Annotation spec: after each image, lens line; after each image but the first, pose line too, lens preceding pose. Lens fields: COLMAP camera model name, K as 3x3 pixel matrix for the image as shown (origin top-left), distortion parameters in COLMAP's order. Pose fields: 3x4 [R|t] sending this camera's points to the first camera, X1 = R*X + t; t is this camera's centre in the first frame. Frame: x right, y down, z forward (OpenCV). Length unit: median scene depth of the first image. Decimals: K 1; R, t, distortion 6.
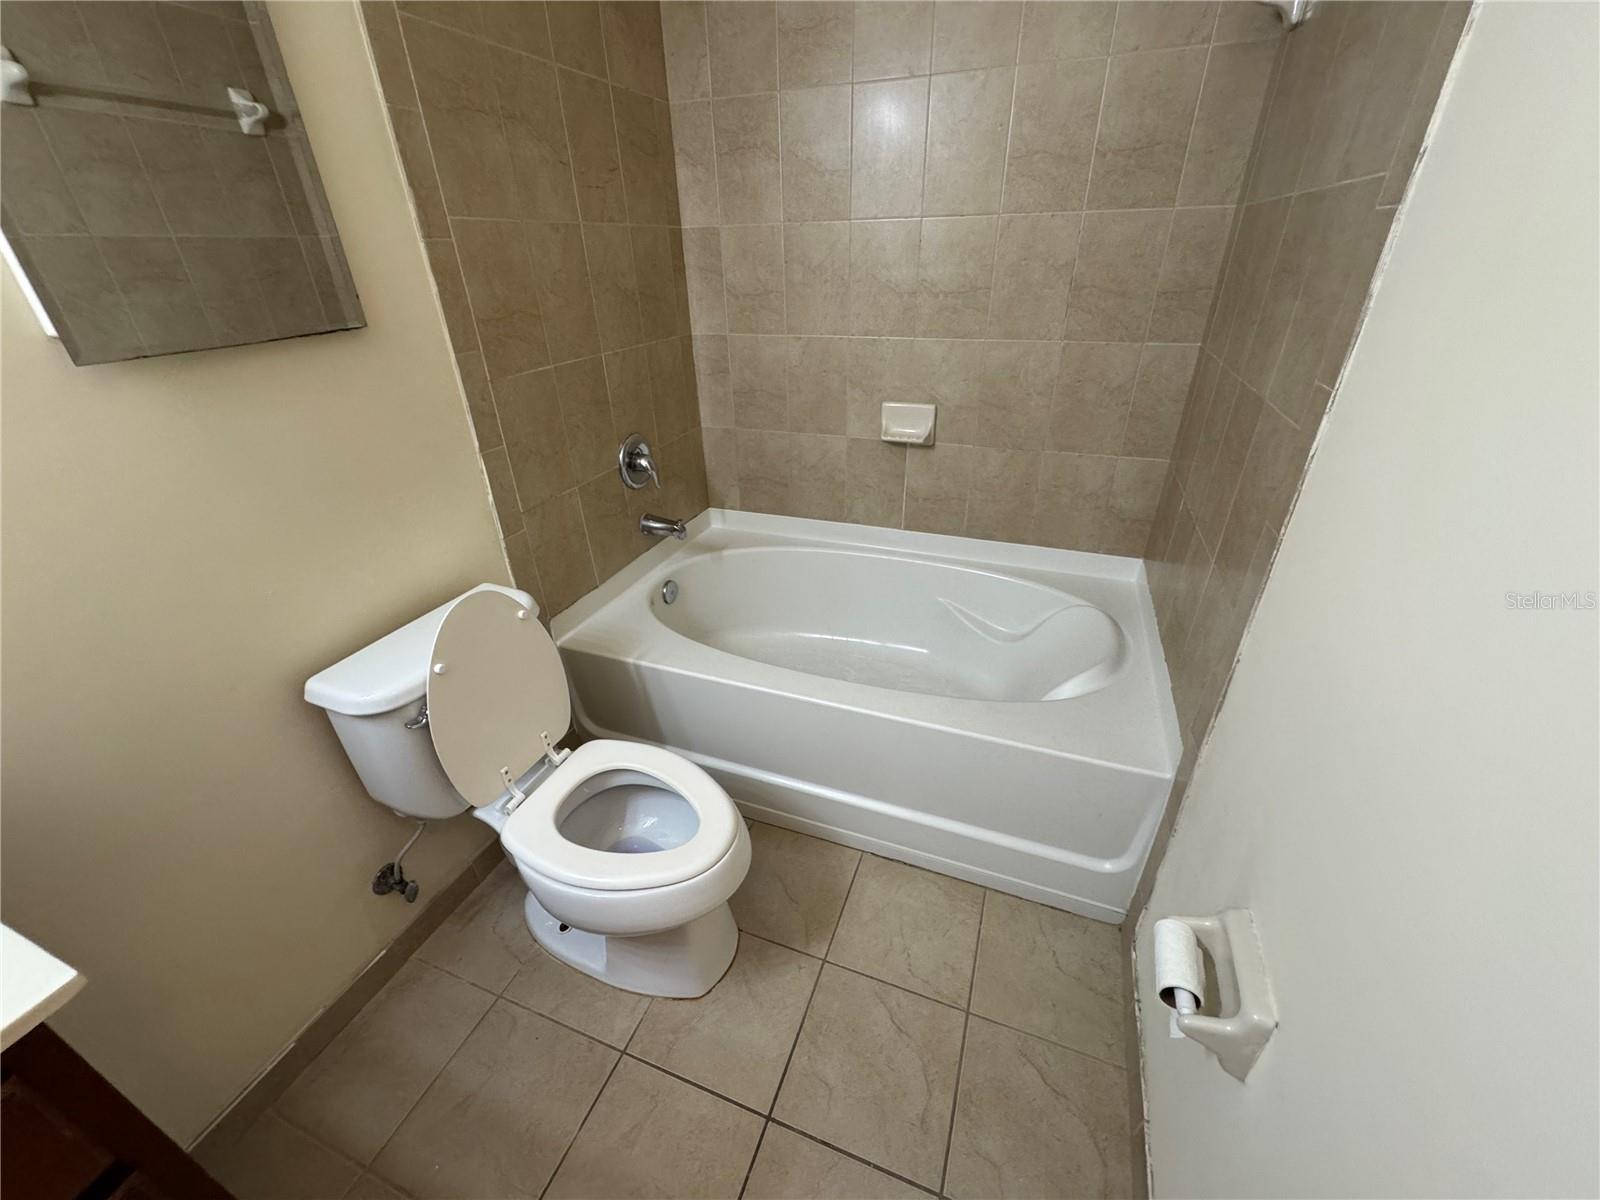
lens RADIAL K [[635.0, 0, 799.7], [0, 635.0, 597.2], [0, 0, 1]] dist [-0.001677, 0.000652]
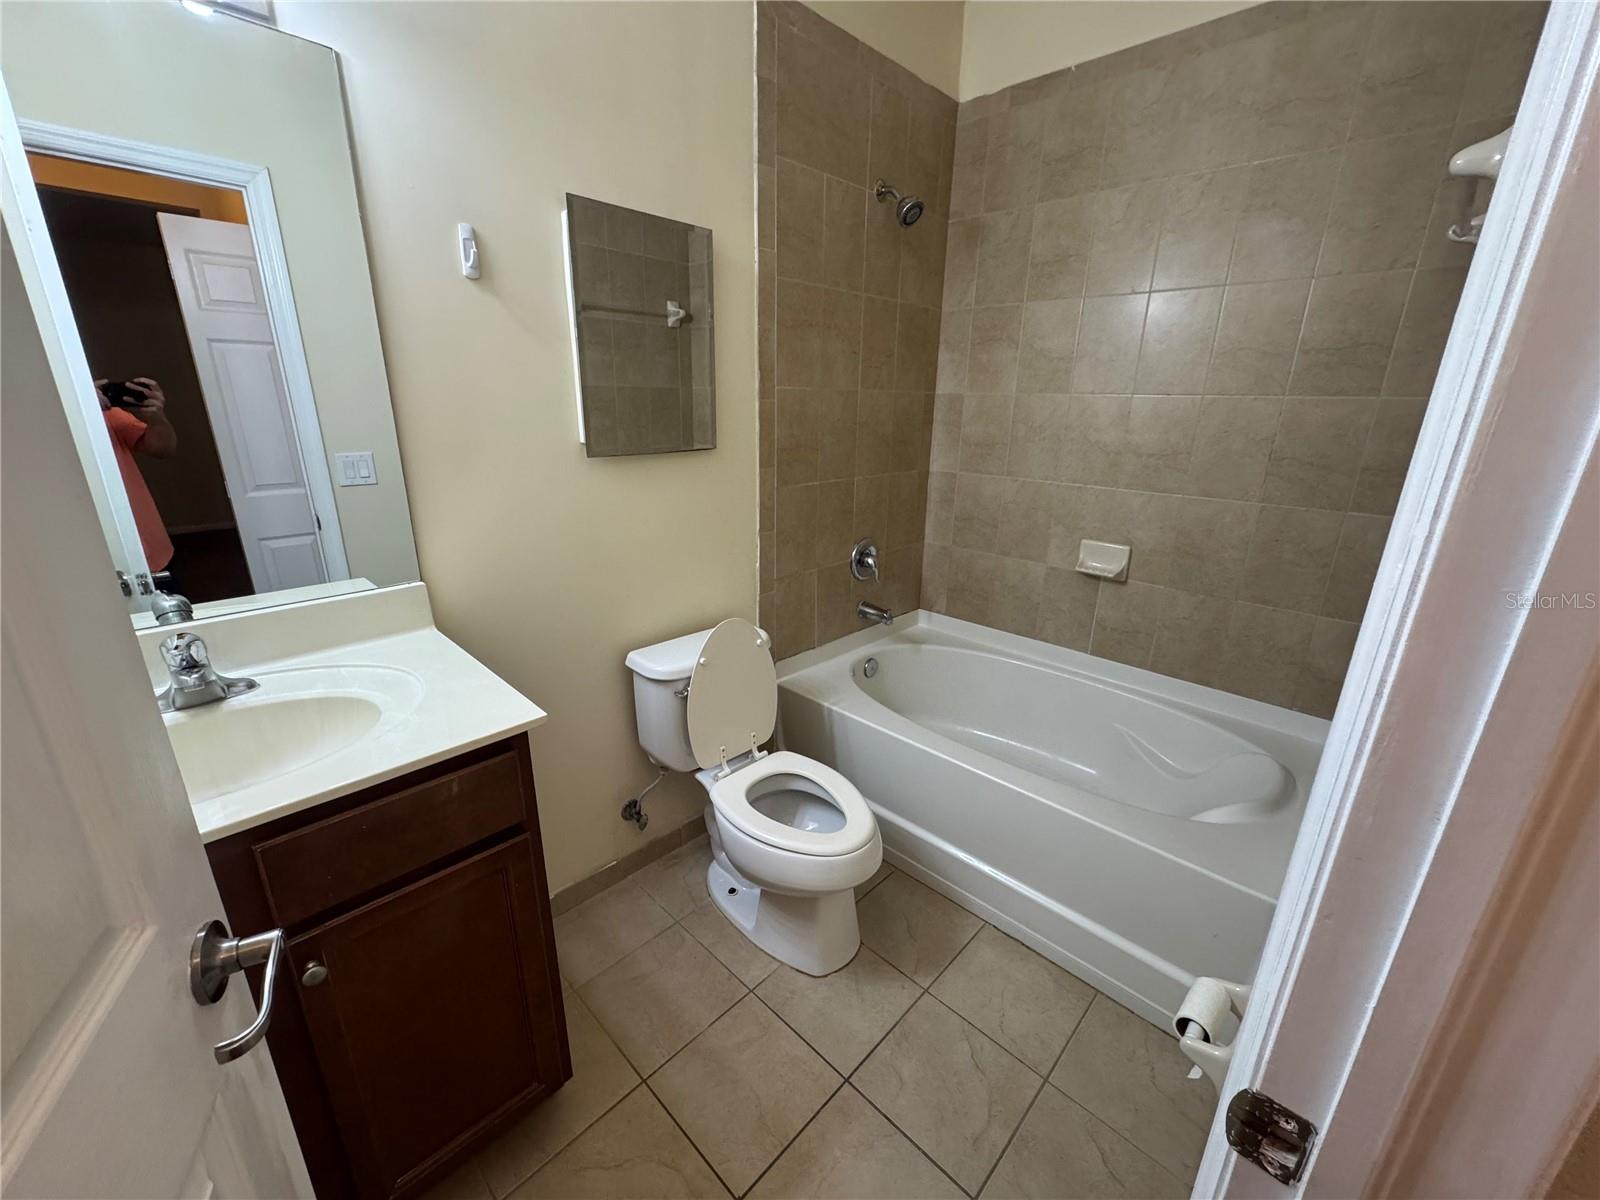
lens RADIAL K [[635.0, 0, 799.7], [0, 635.0, 597.2], [0, 0, 1]] dist [-0.001677, 0.000652]
pose [[0.918807, 0.153995, -0.363427, 0.101505], [-0.221651, 0.963167, -0.152248, 0.085989], [0.326596, 0.220441, 0.919098, -0.207959]]
